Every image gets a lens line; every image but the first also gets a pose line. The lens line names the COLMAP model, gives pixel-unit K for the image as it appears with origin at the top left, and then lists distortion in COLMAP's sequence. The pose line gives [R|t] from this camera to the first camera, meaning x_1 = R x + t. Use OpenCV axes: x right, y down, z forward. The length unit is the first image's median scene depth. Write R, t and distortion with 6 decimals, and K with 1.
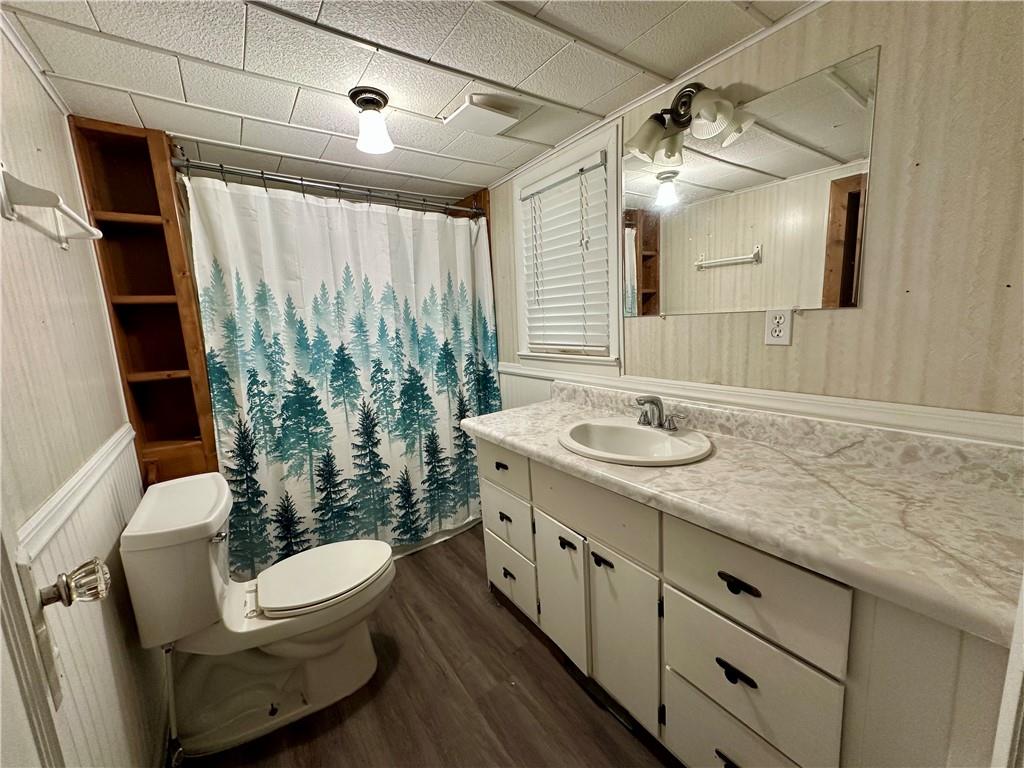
lens RADIAL K [[405.8, 0, 509.4], [0, 405.8, 386.0], [0, 0, 1]] dist [-0.003863, 0.000143]
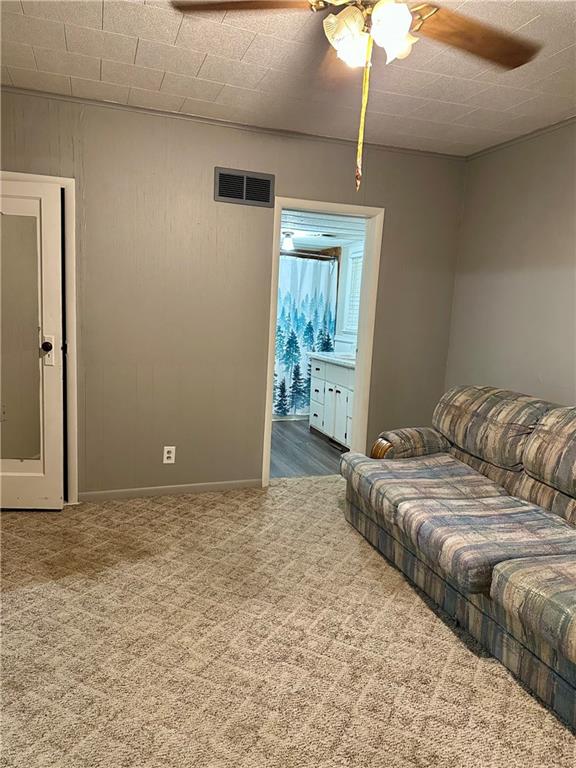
lens RADIAL K [[544.9, 0, 289.7], [0, 544.9, 386.1], [0, 0, 1]] dist [0.018495, -0.007213]
pose [[0.981139, 0.131876, -0.141335, 0.175219], [-0.132431, 0.991177, 0.005516, 0.213669], [0.140815, 0.013305, 0.989947, -1.743755]]
